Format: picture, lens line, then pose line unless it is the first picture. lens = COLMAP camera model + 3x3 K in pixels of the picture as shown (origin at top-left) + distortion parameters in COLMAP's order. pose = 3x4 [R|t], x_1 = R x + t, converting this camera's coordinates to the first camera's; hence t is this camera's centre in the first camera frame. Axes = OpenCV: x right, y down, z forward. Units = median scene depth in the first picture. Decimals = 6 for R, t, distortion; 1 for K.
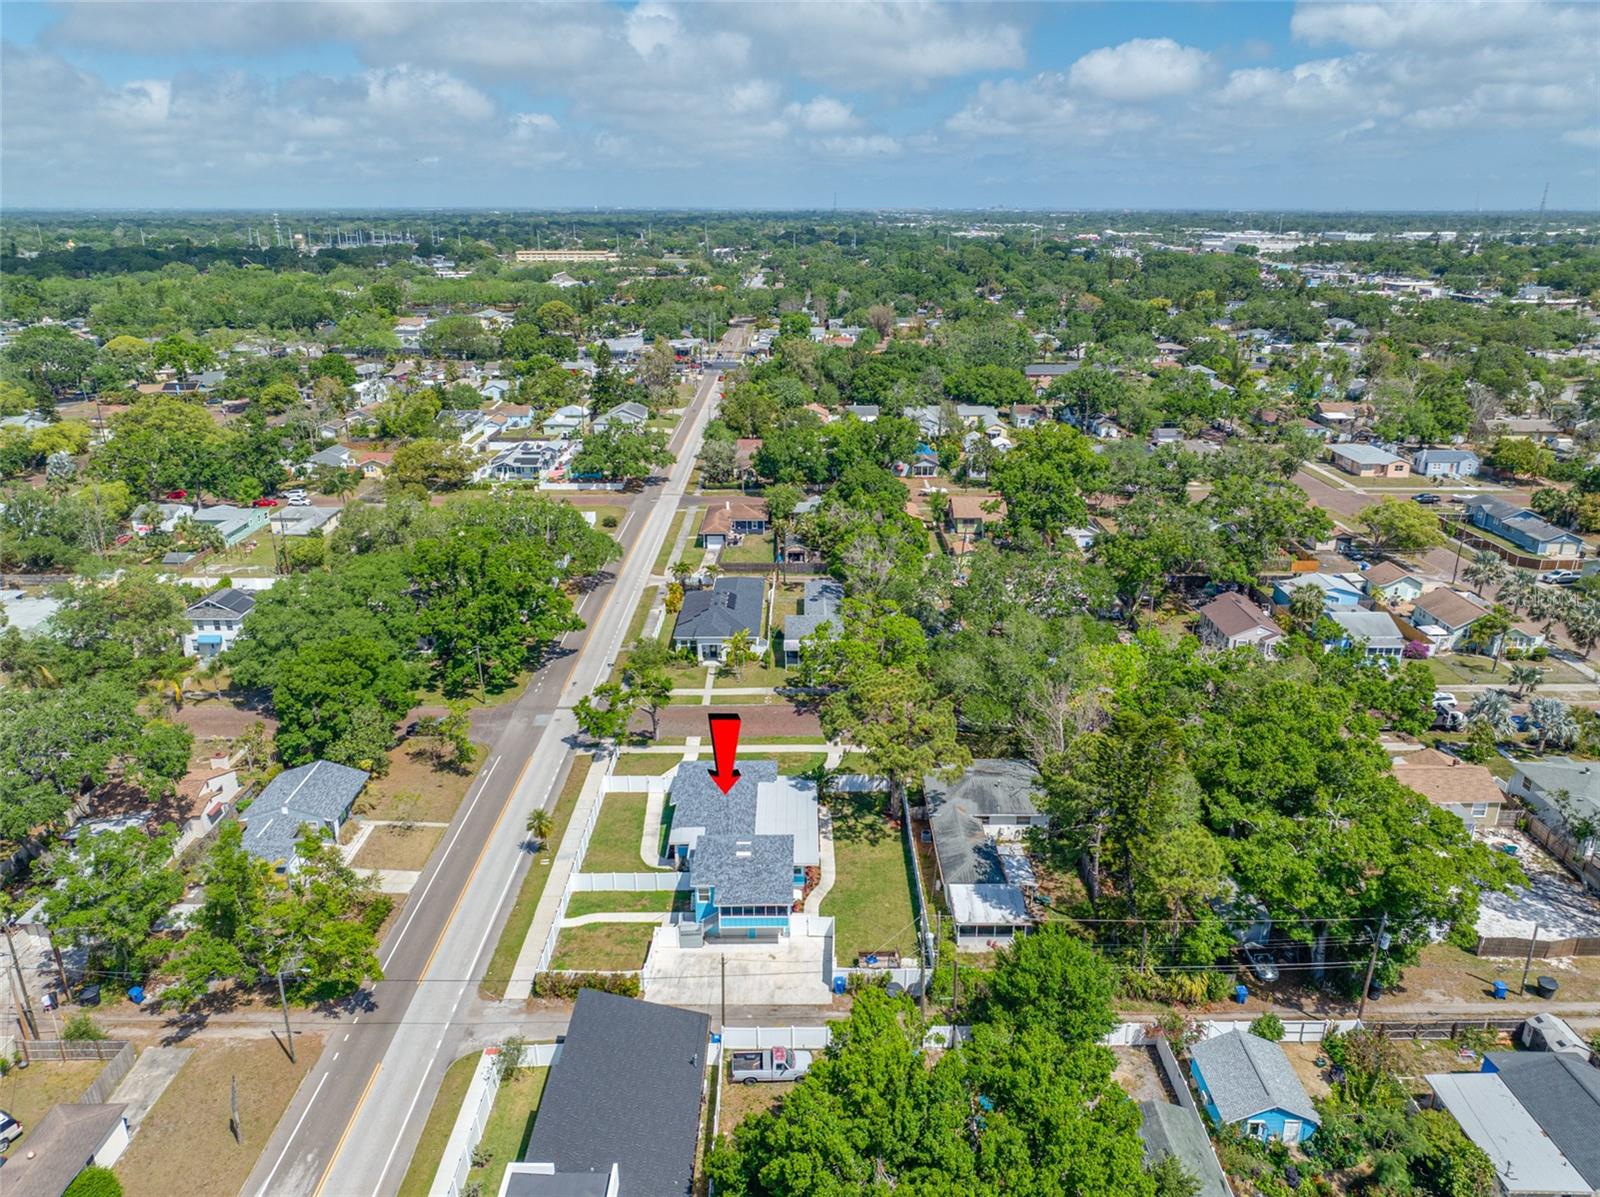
lens RADIAL K [[1118.0, 0, 803.0], [0, 1118.0, 604.7], [0, 0, 1]] dist [-0.001598, -0.005801]
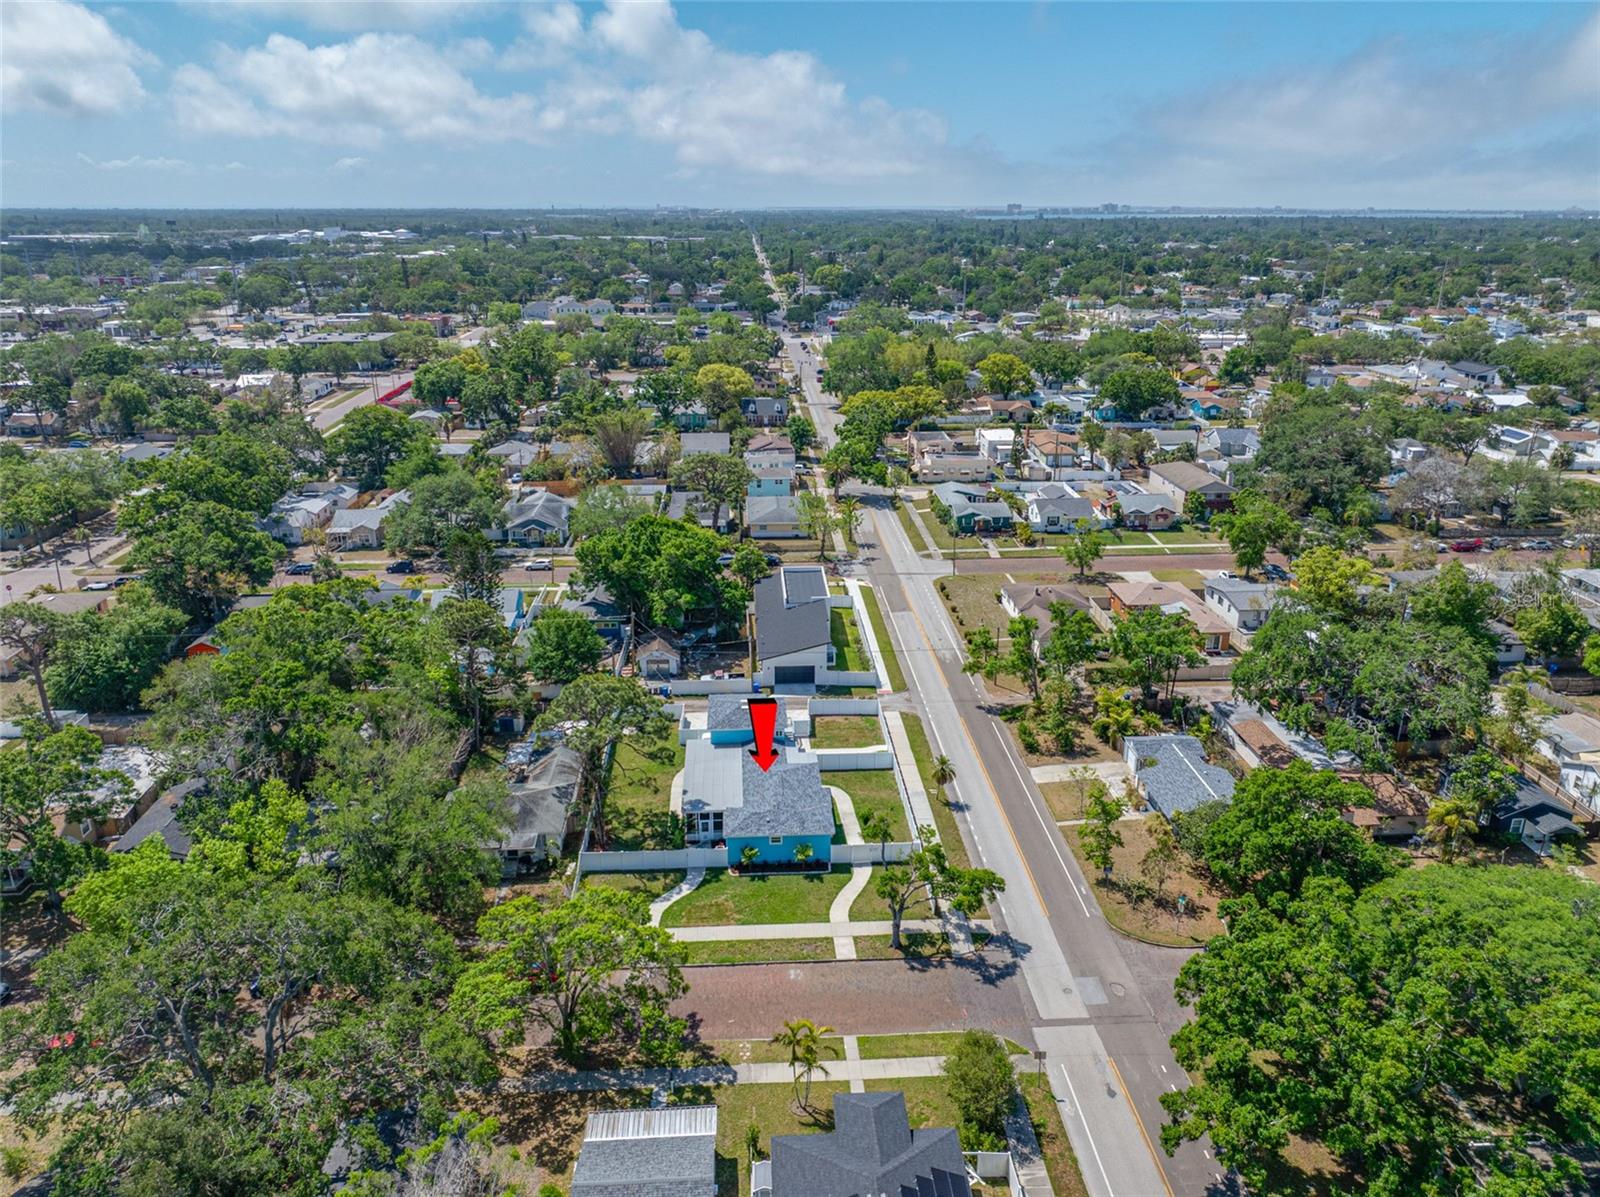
lens RADIAL K [[1141.7, 0, 803.7], [0, 1141.7, 544.6], [0, 0, 1]] dist [-0.000008, -0.001204]
pose [[-0.998291, 0.017632, -0.055714, -0.036661], [-0.018885, 0.804901, 0.593109, -0.529273], [0.055302, 0.593147, -0.803192, 1.467047]]
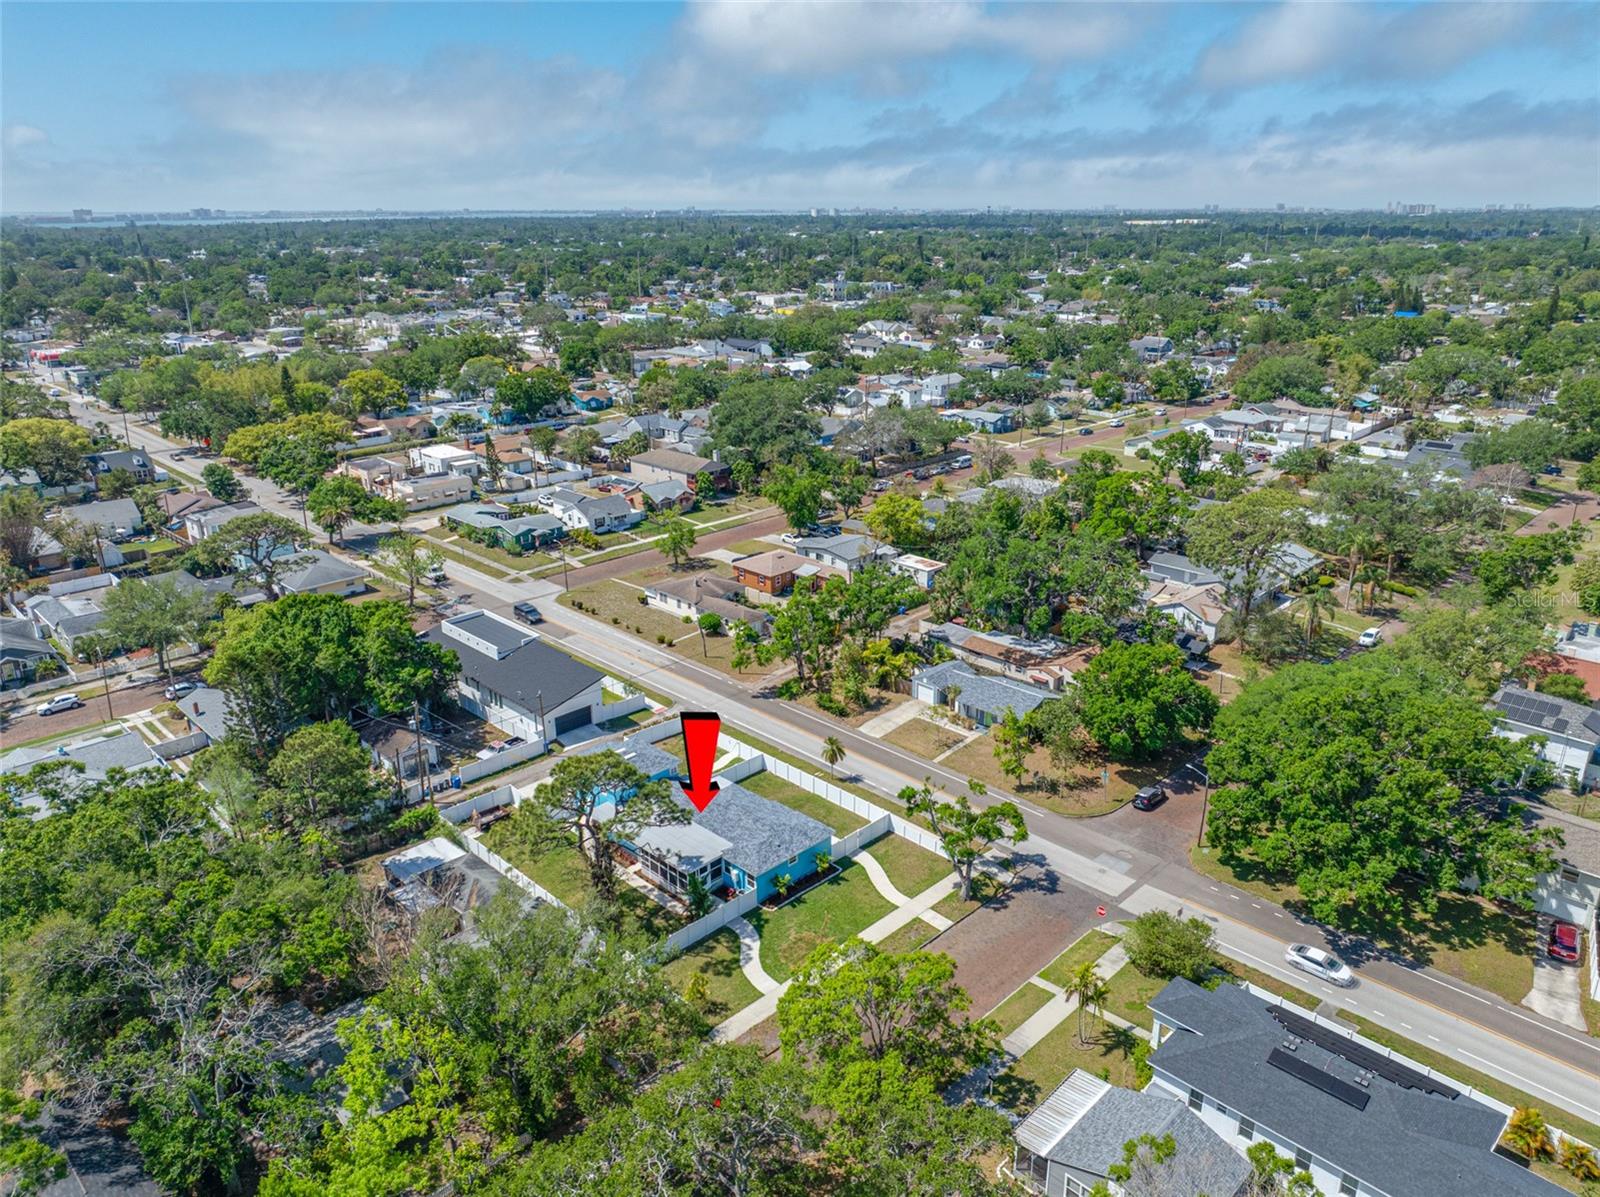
lens RADIAL K [[1141.7, 0, 803.7], [0, 1141.7, 544.6], [0, 0, 1]] dist [-0.000008, -0.001204]
pose [[-0.706154, 0.208326, -0.676717, 0.438054], [-0.232309, 0.834666, 0.499364, -0.458061], [0.668864, 0.509836, -0.541007, 1.256629]]
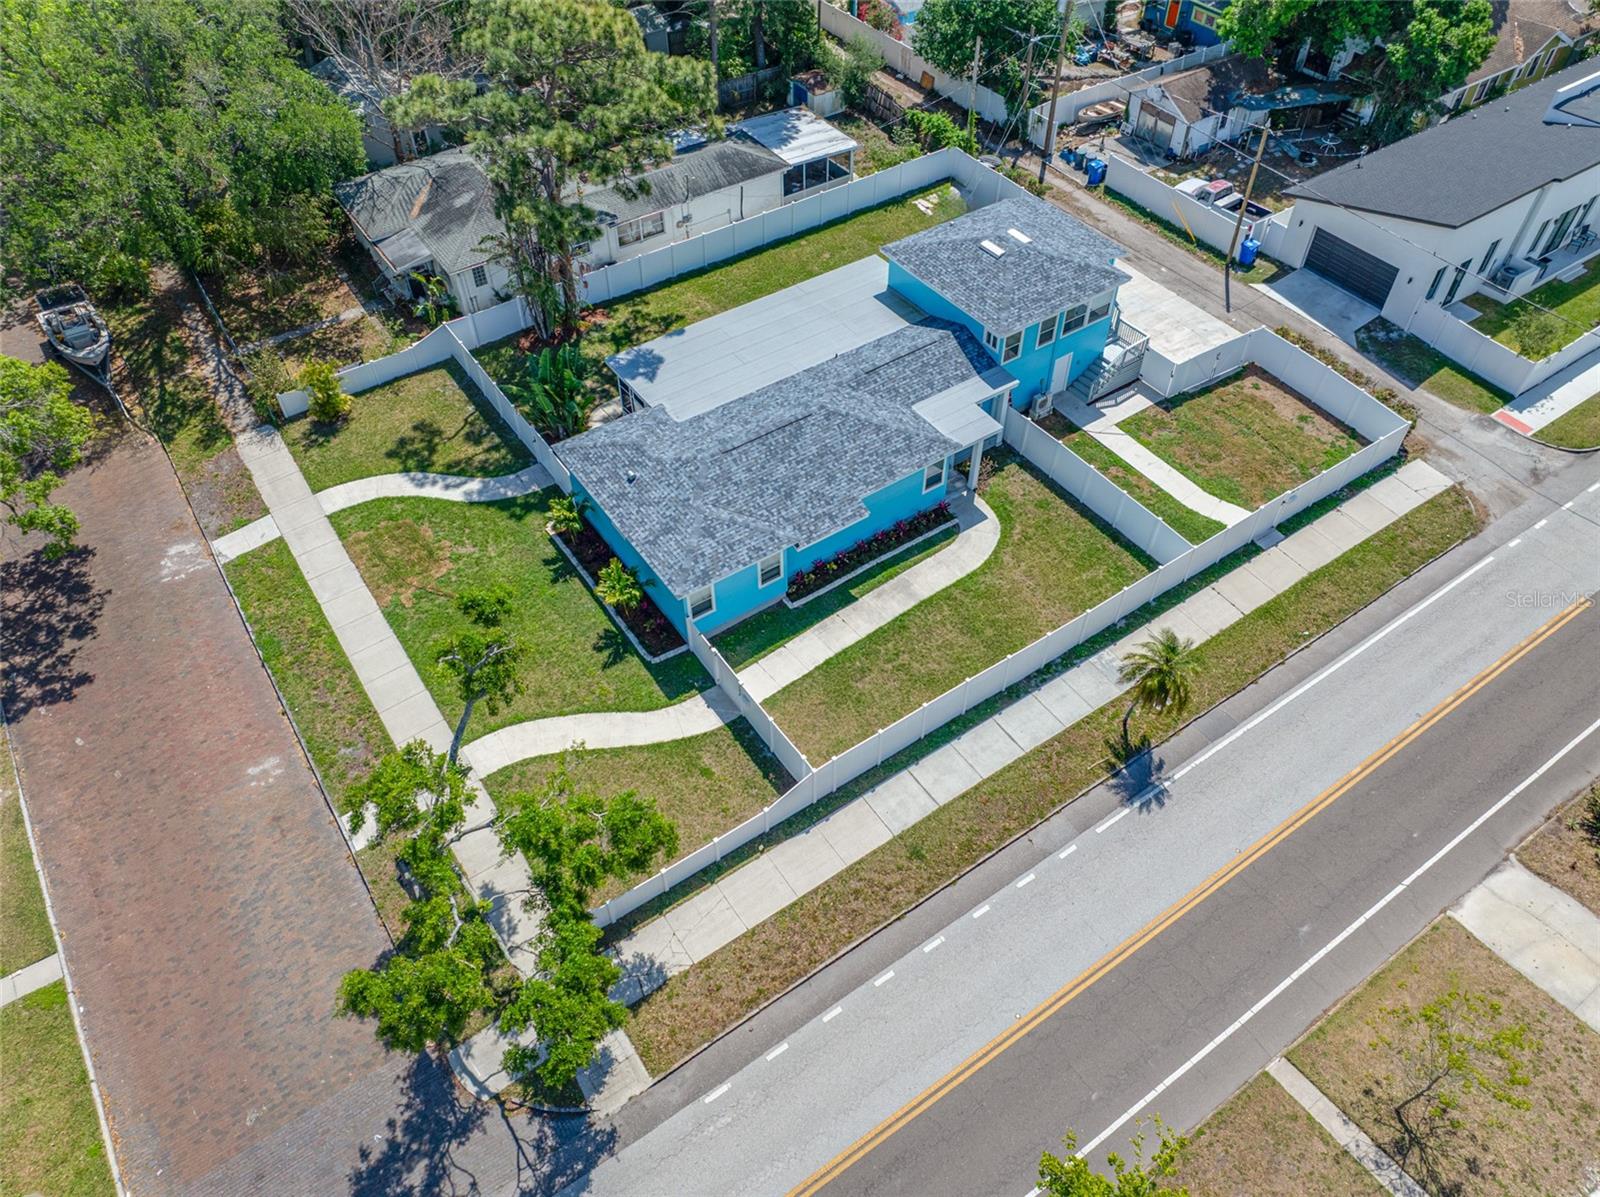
lens RADIAL K [[1128.1, 0, 804.7], [0, 1128.1, 597.1], [0, 0, 1]] dist [-0.008911, 0.002949]
pose [[-0.564445, -0.606754, 0.559689, -0.300538], [0.284929, 0.493144, 0.821964, -0.122220], [-0.774737, 0.623425, -0.105471, 0.932467]]
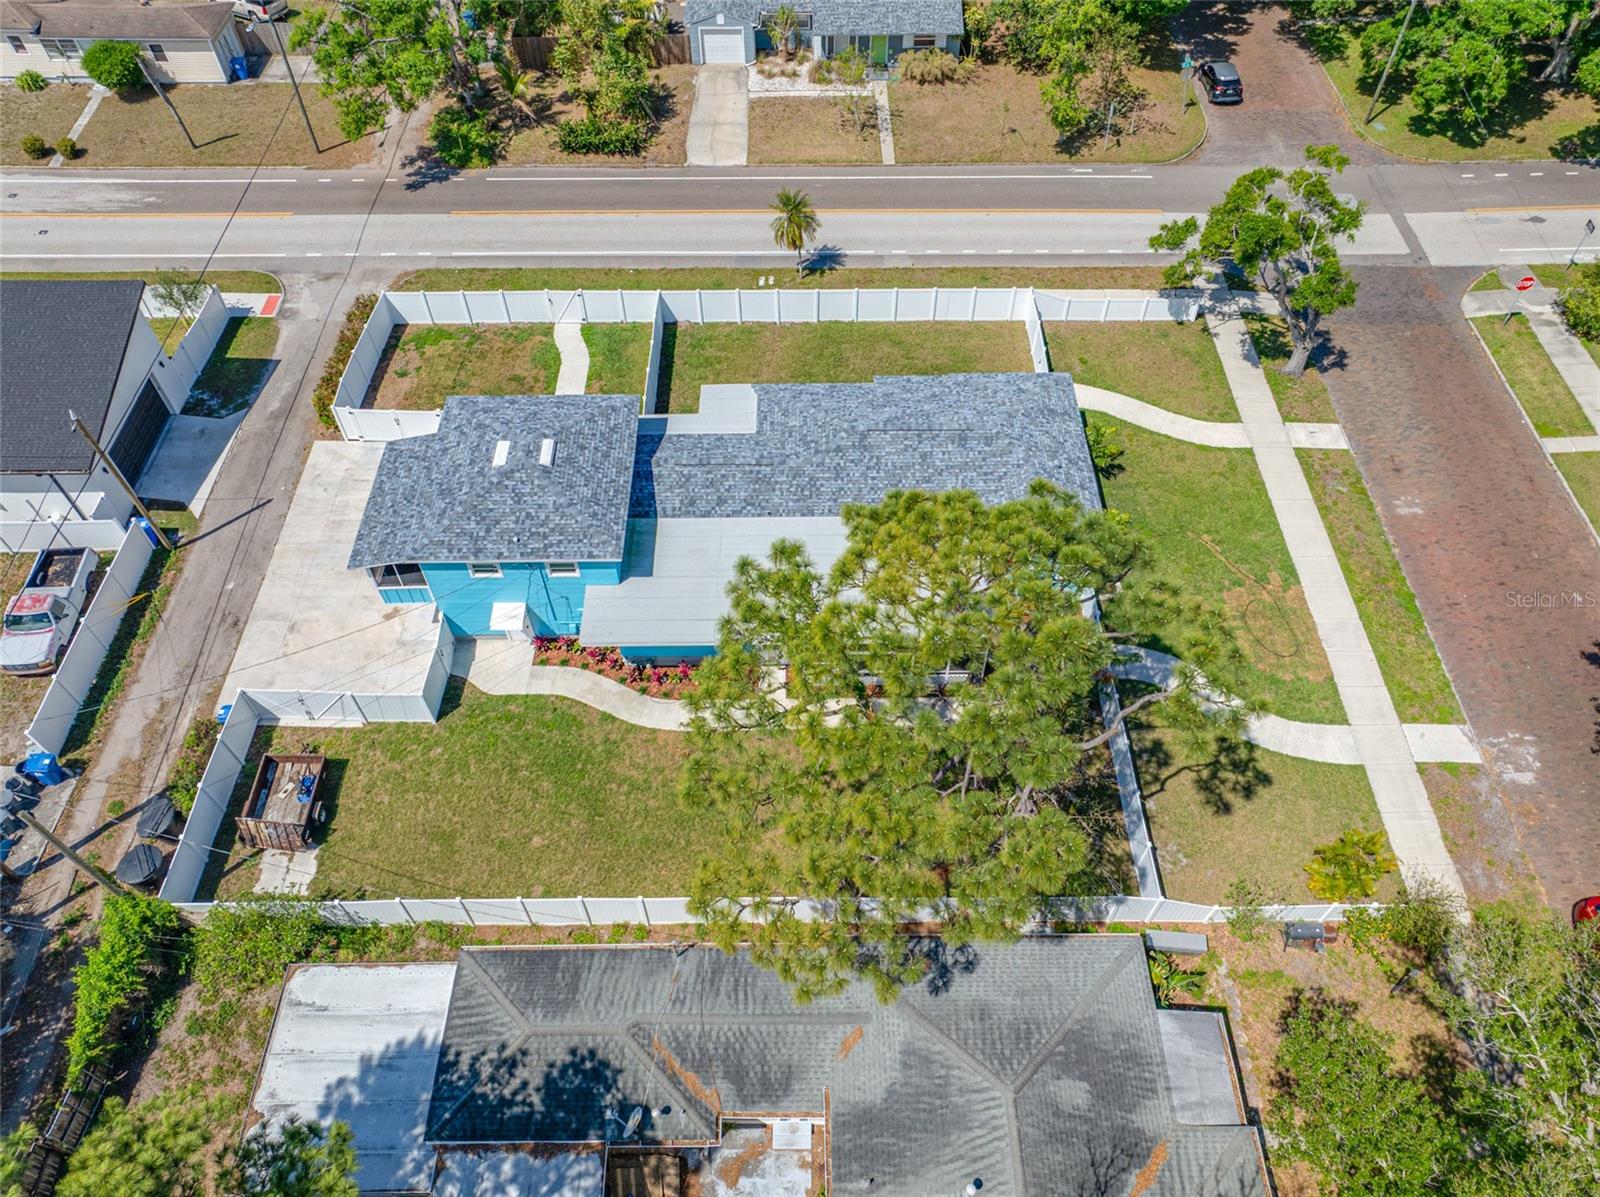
lens RADIAL K [[1118.0, 0, 803.0], [0, 1118.0, 604.7], [0, 0, 1]] dist [-0.001598, -0.005801]
pose [[0.002166, 0.792715, -0.609589, 0.193129], [-0.331967, 0.575591, 0.747324, -0.079732], [0.943288, 0.200745, 0.264402, 0.755803]]
